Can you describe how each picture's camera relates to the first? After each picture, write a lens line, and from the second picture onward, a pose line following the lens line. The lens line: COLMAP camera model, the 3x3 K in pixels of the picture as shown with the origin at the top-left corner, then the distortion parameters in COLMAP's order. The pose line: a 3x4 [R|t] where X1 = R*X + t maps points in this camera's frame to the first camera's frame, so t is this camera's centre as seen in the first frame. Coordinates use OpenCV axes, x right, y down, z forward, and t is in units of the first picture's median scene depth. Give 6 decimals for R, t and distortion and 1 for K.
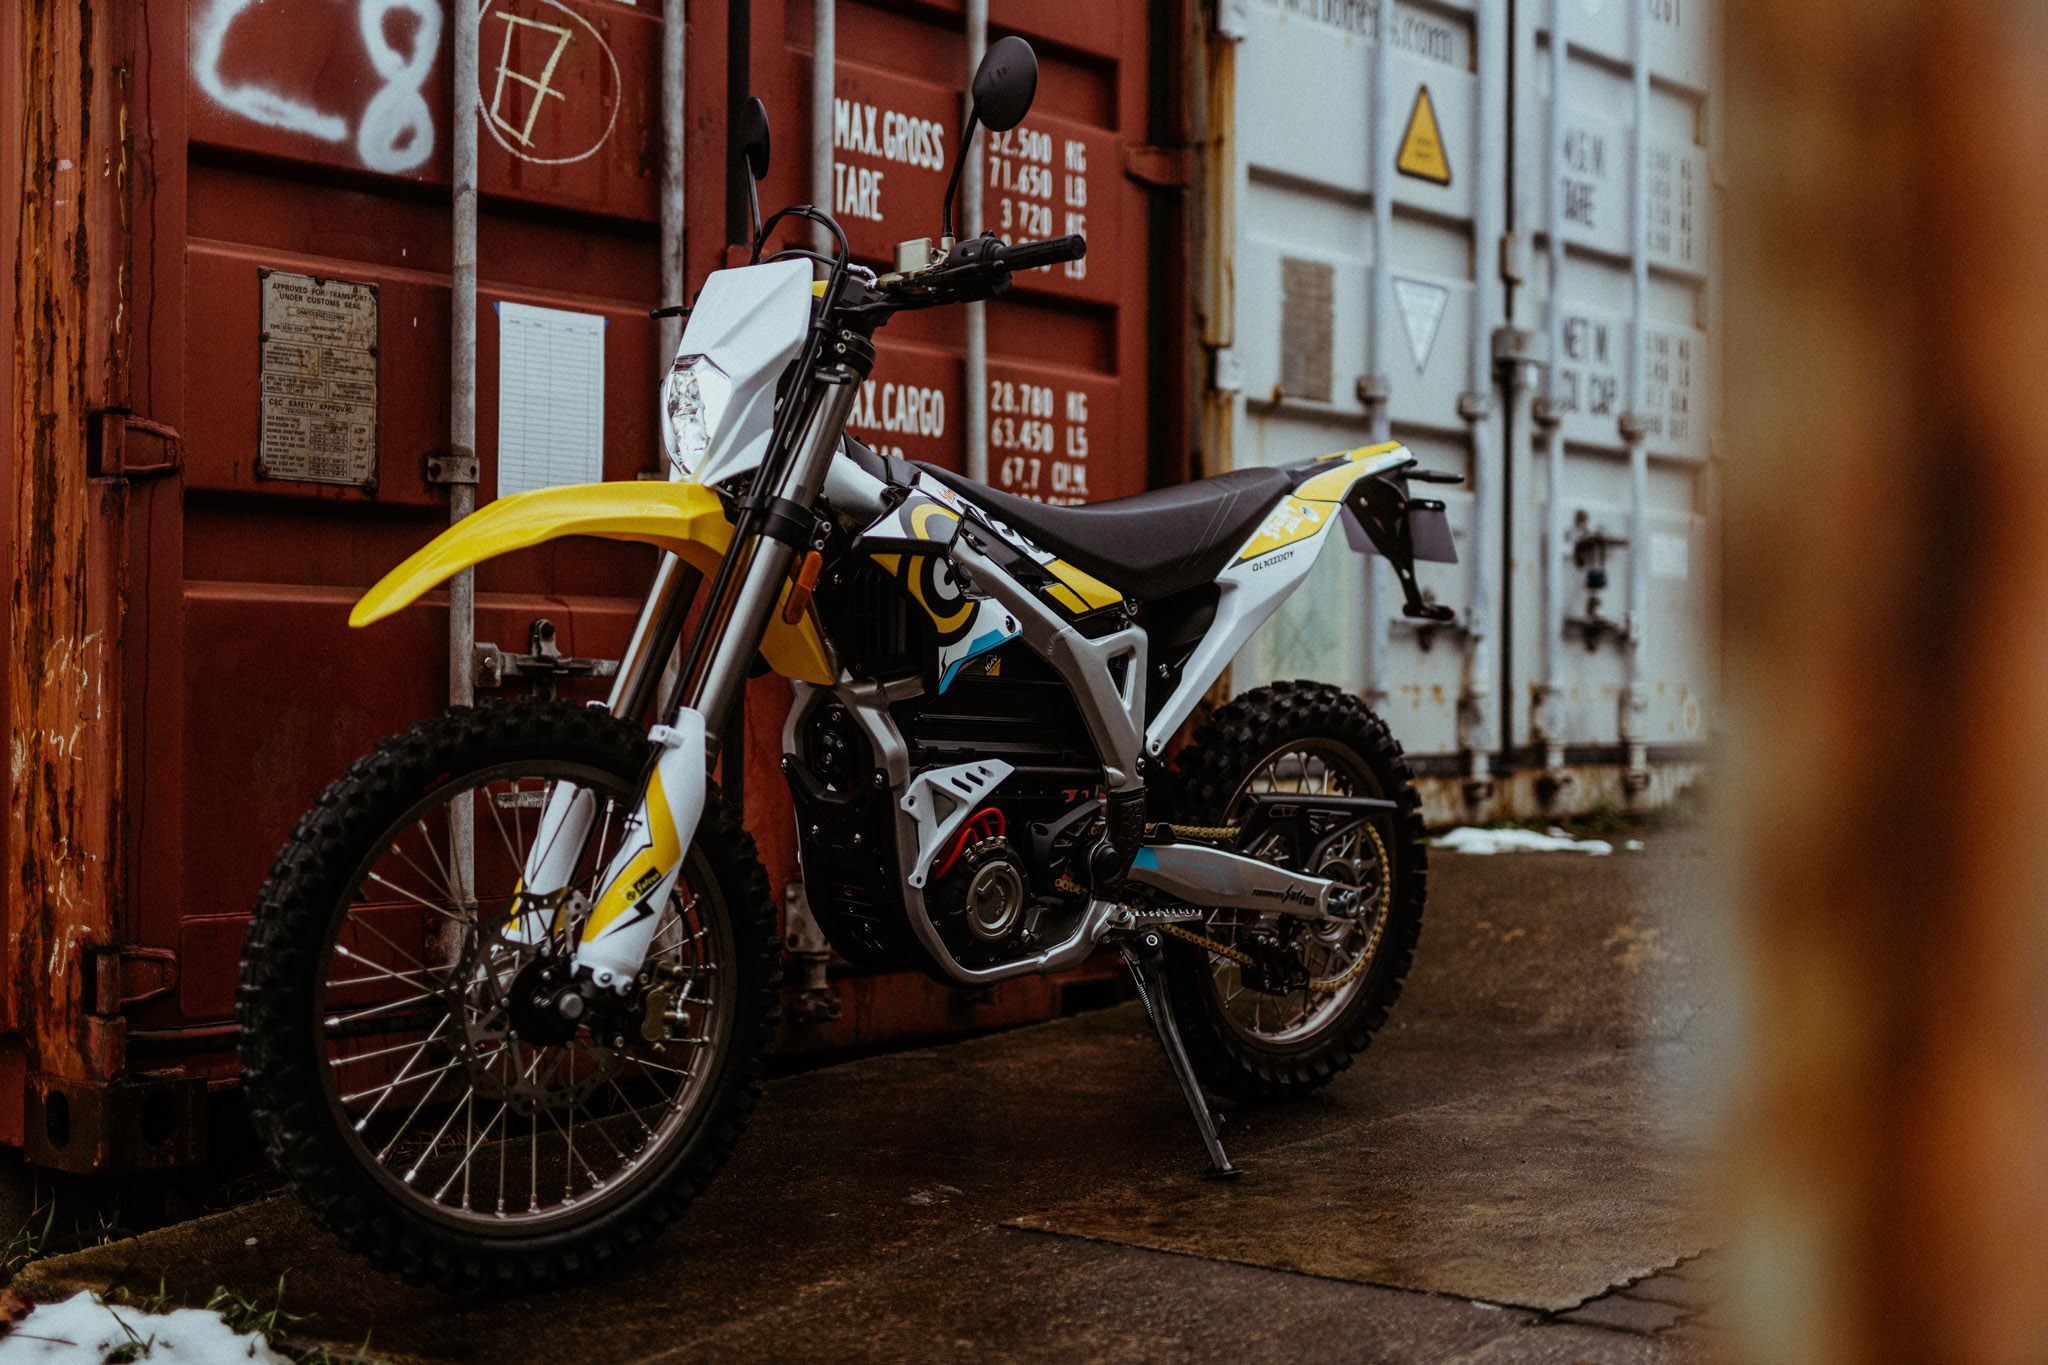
lens RADIAL K [[3016.1, 0, 1024.0], [0, 3016.1, 682.5], [0, 0, 1]] dist [0.030895, -0.037545]
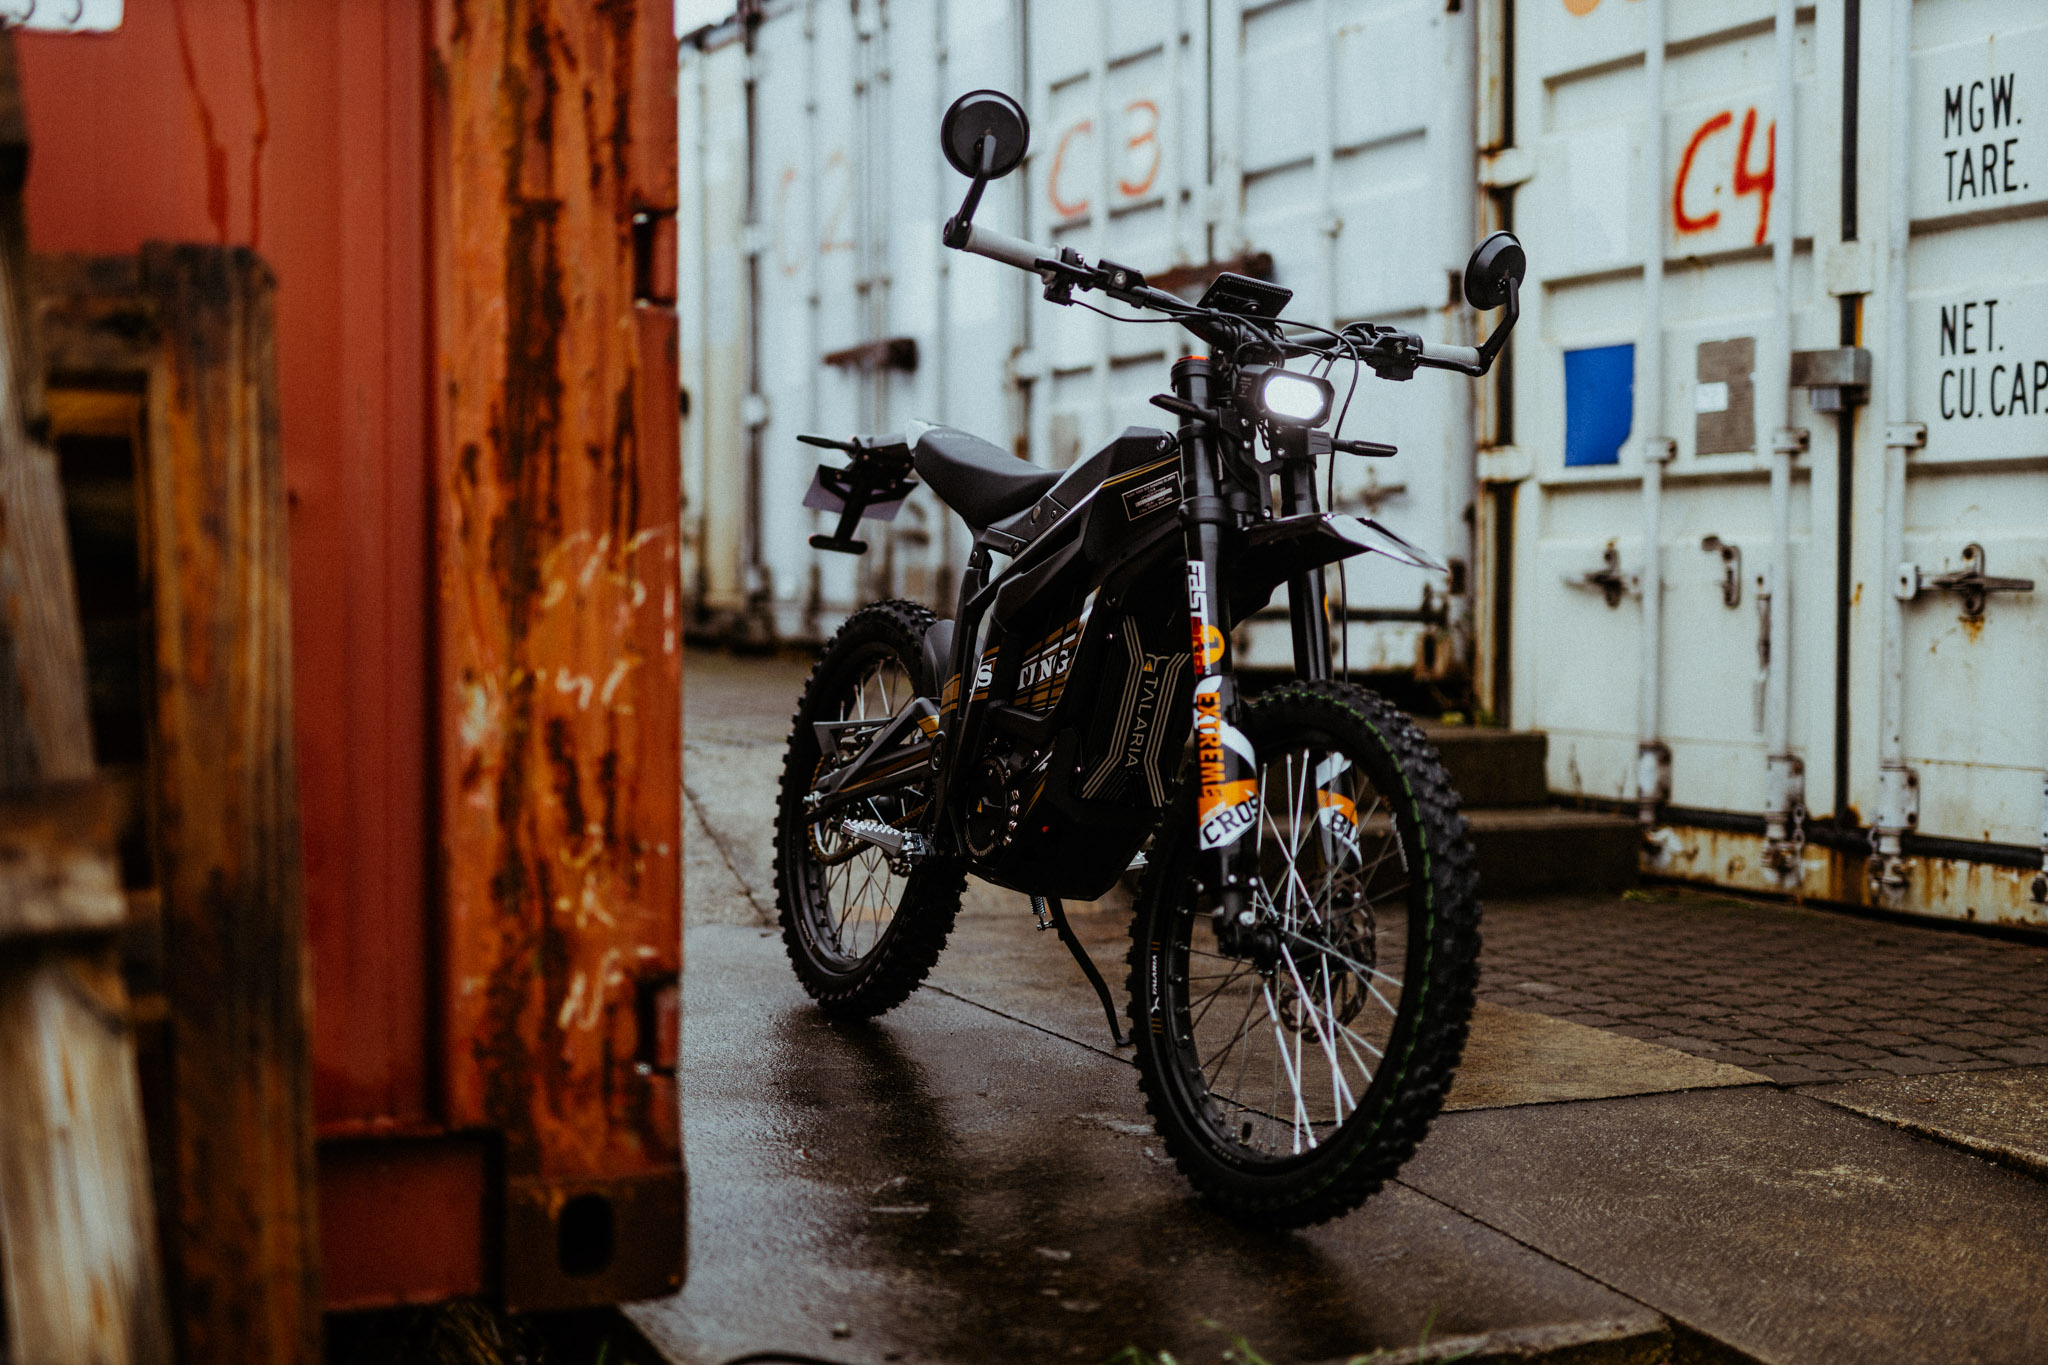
lens RADIAL K [[3016.1, 0, 1024.0], [0, 3016.1, 682.5], [0, 0, 1]] dist [0.030895, -0.037545]
pose [[0.464984, -0.029774, 0.884818, -0.876797], [-0.004082, 0.999352, 0.035774, -0.006098], [-0.885310, -0.020246, 0.464561, 0.596570]]
